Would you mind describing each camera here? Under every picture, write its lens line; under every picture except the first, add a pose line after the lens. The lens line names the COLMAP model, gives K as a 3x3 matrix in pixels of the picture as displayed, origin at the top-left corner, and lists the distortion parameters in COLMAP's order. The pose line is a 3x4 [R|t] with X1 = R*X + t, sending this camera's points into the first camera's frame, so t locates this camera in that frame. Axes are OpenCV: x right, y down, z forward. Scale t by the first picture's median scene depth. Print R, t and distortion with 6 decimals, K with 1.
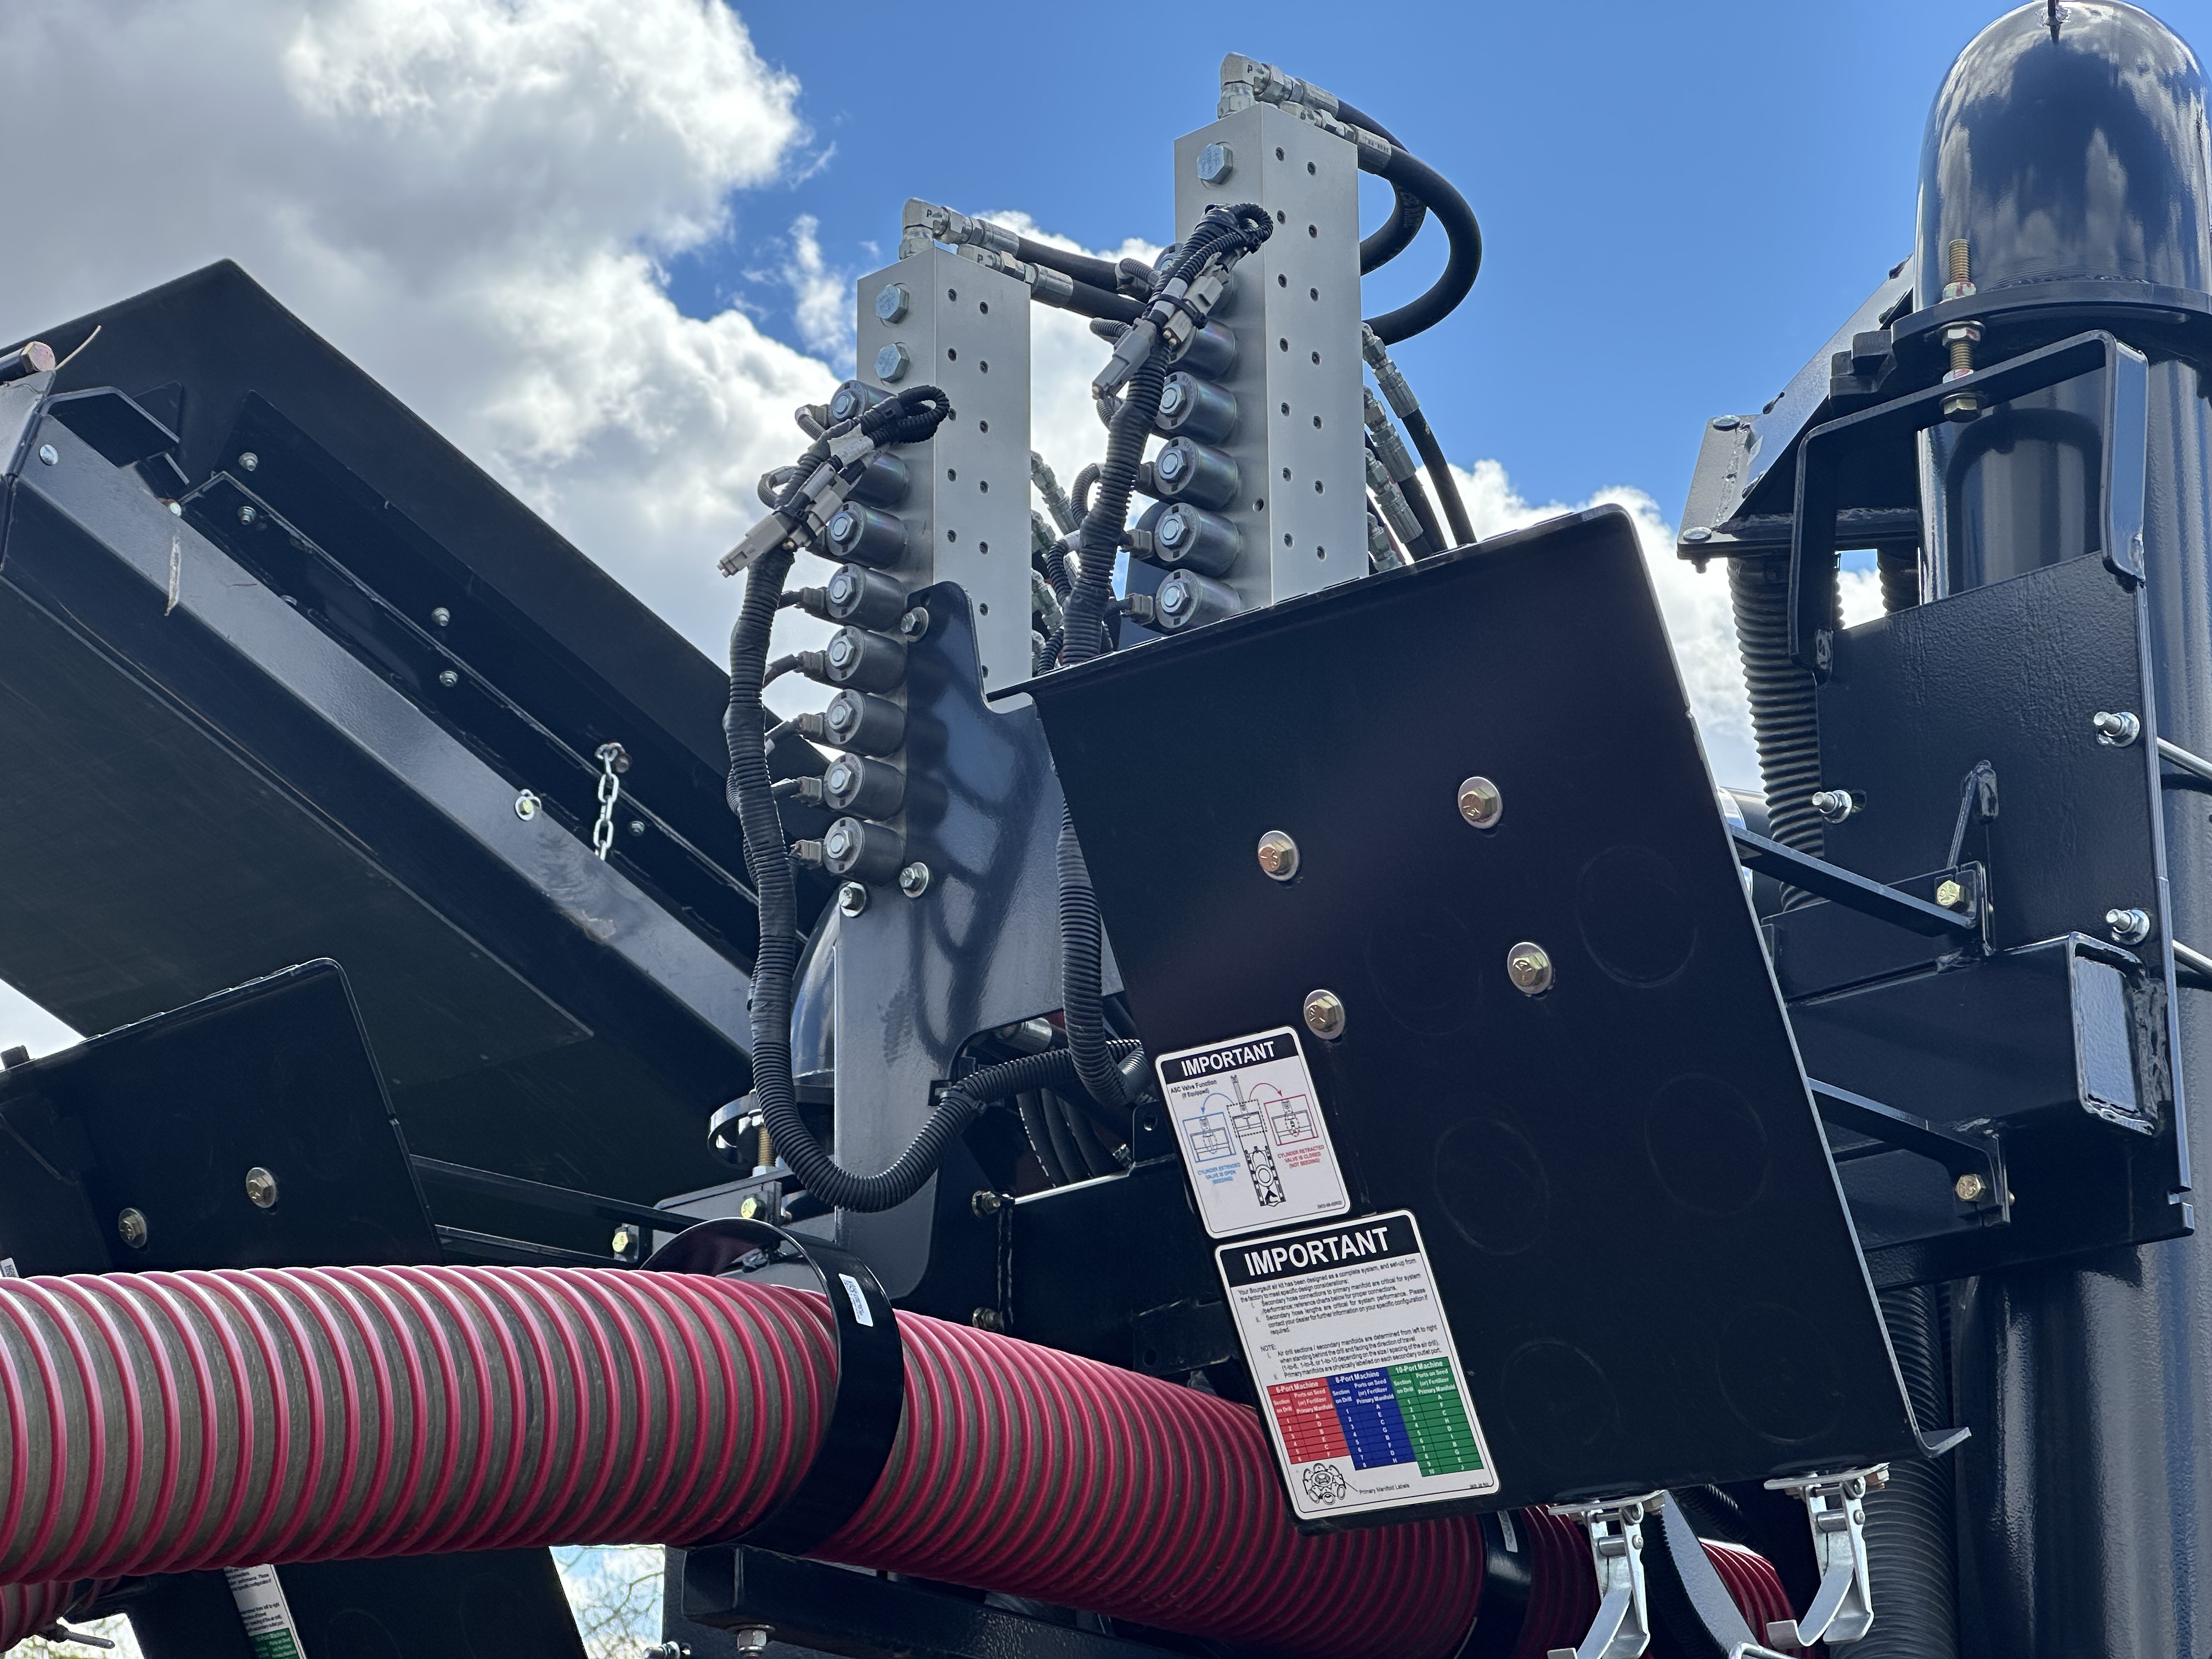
lens RADIAL K [[5216.4, 0, 1106.0], [0, 5216.4, 829.5], [0, 0, 1]] dist [-0.318439, 8.017064]
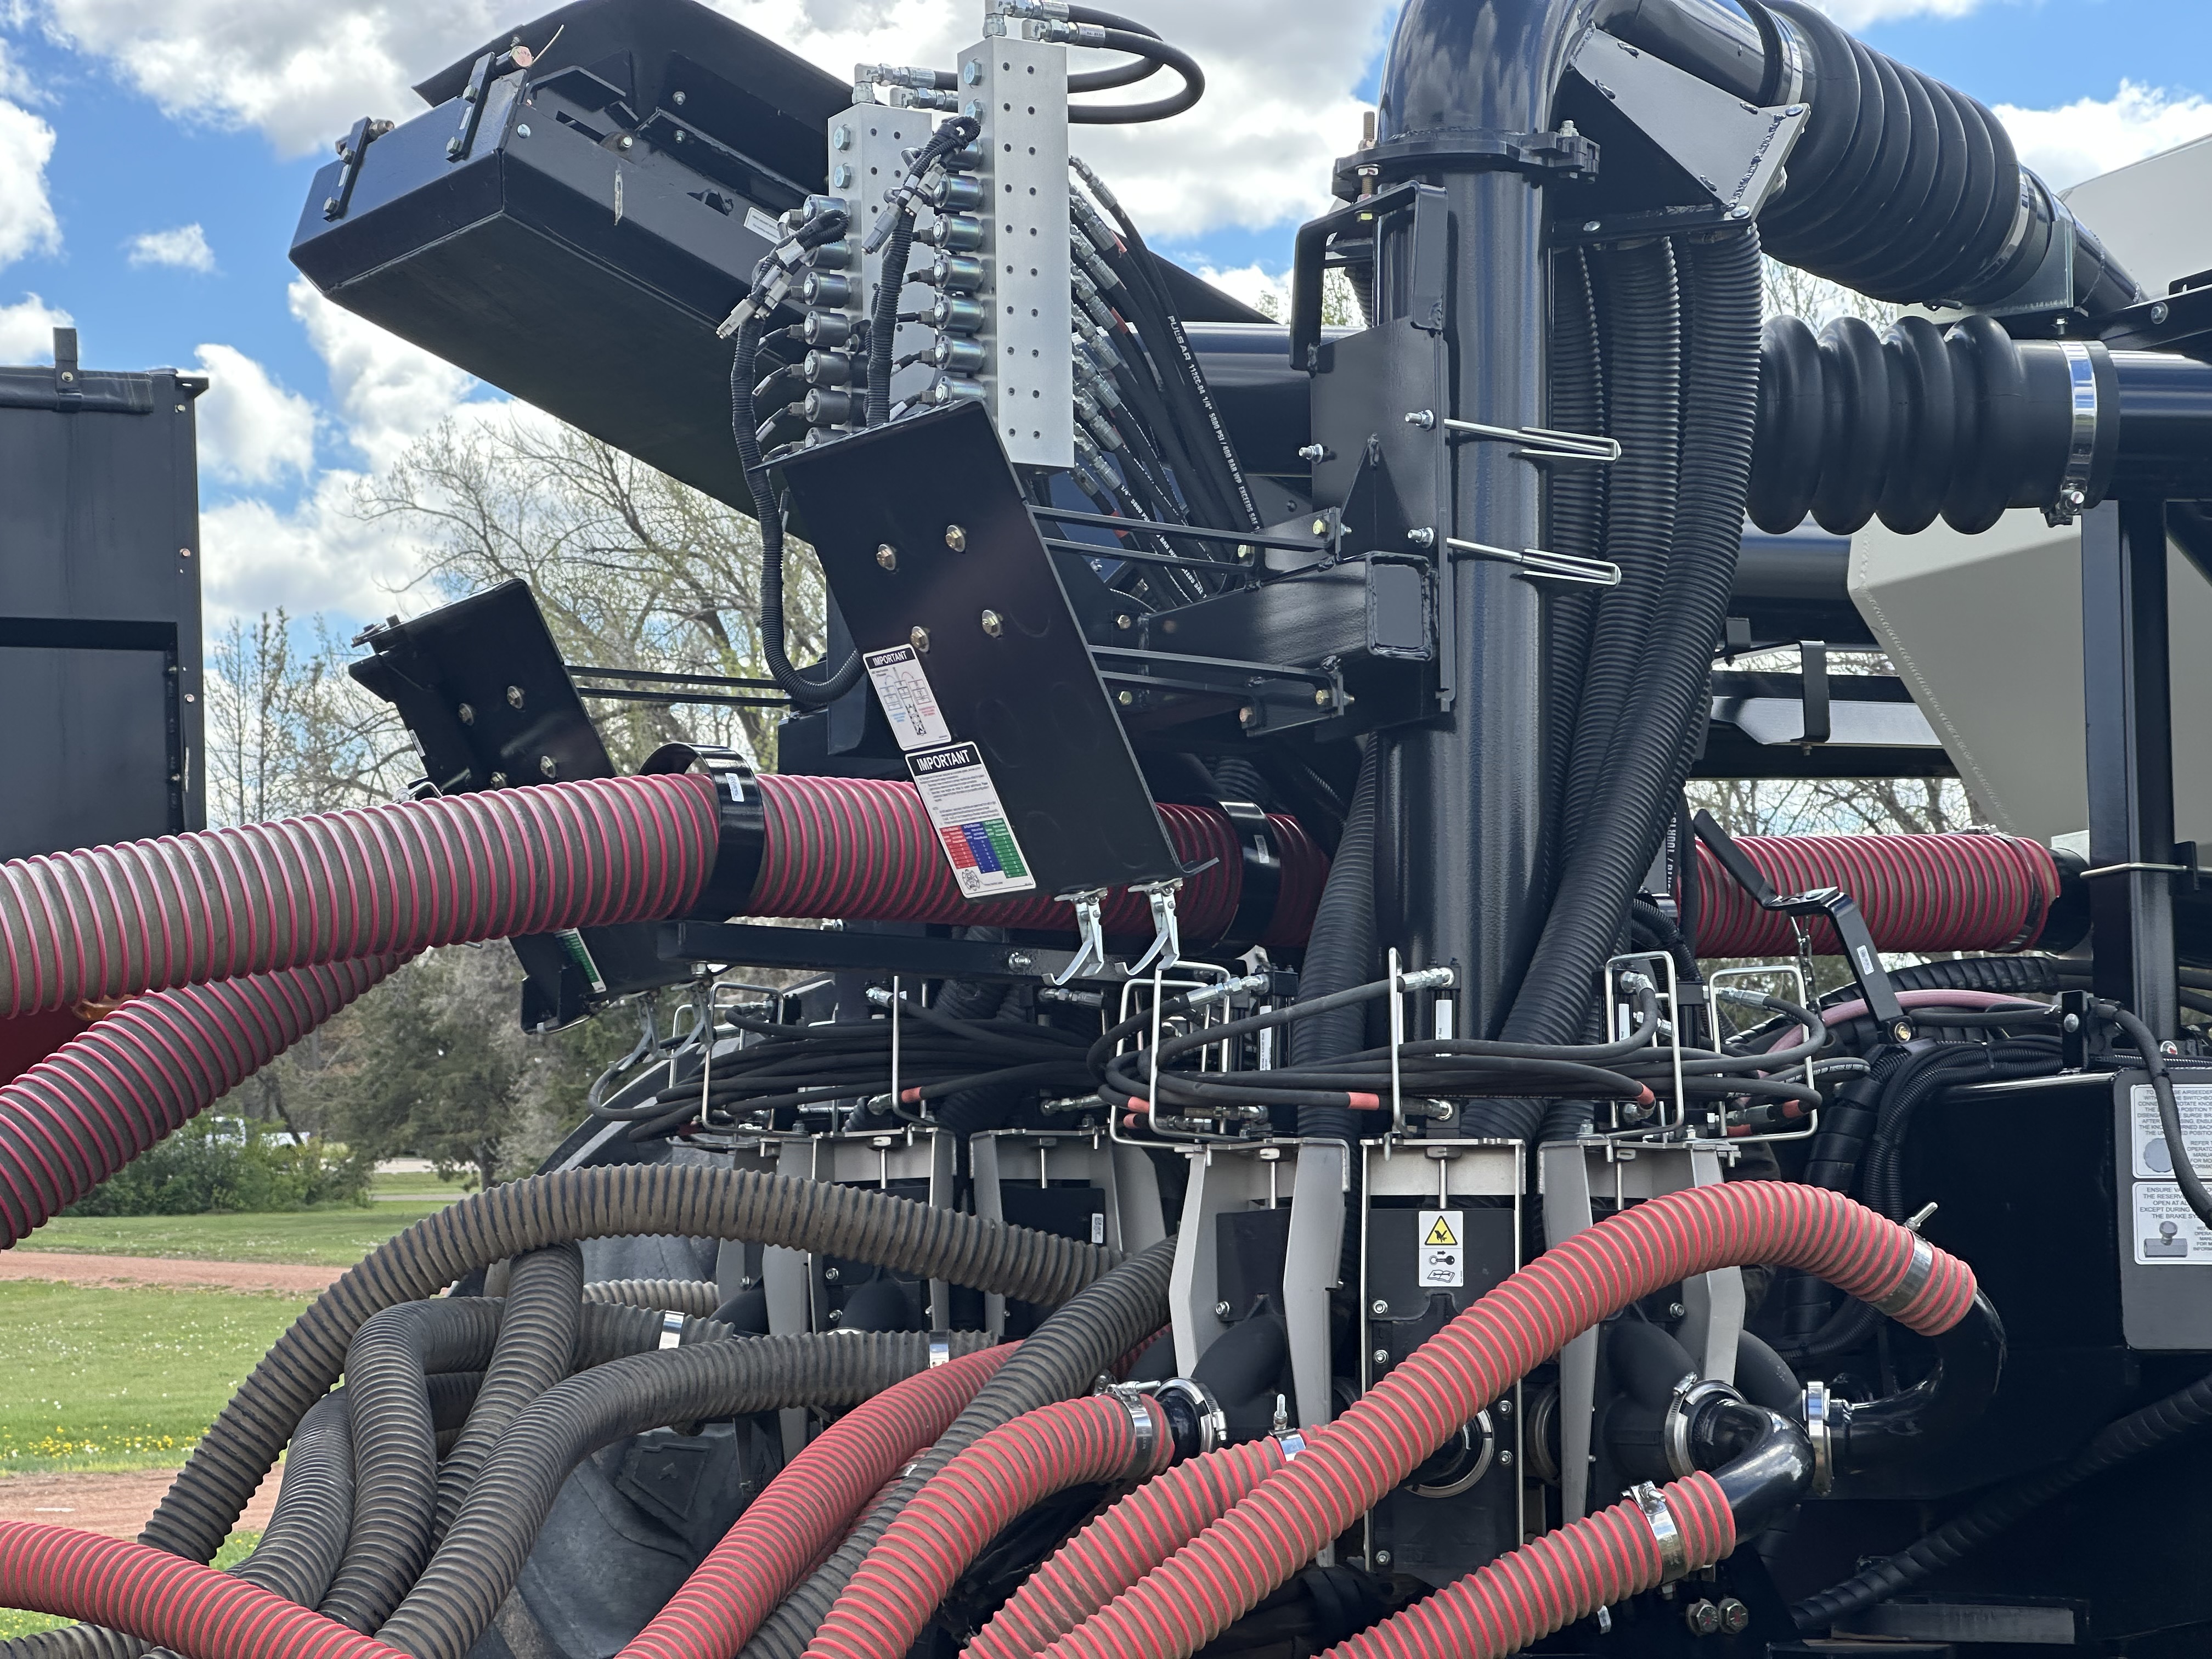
lens RADIAL K [[5216.4, 0, 1106.0], [0, 5216.4, 829.5], [0, 0, 1]] dist [-0.318439, 8.017064]
pose [[0.970192, -0.045215, -0.238083, 0.525642], [0.089491, 0.979845, 0.178593, -0.215845], [0.225209, -0.194576, 0.954684, -0.742639]]
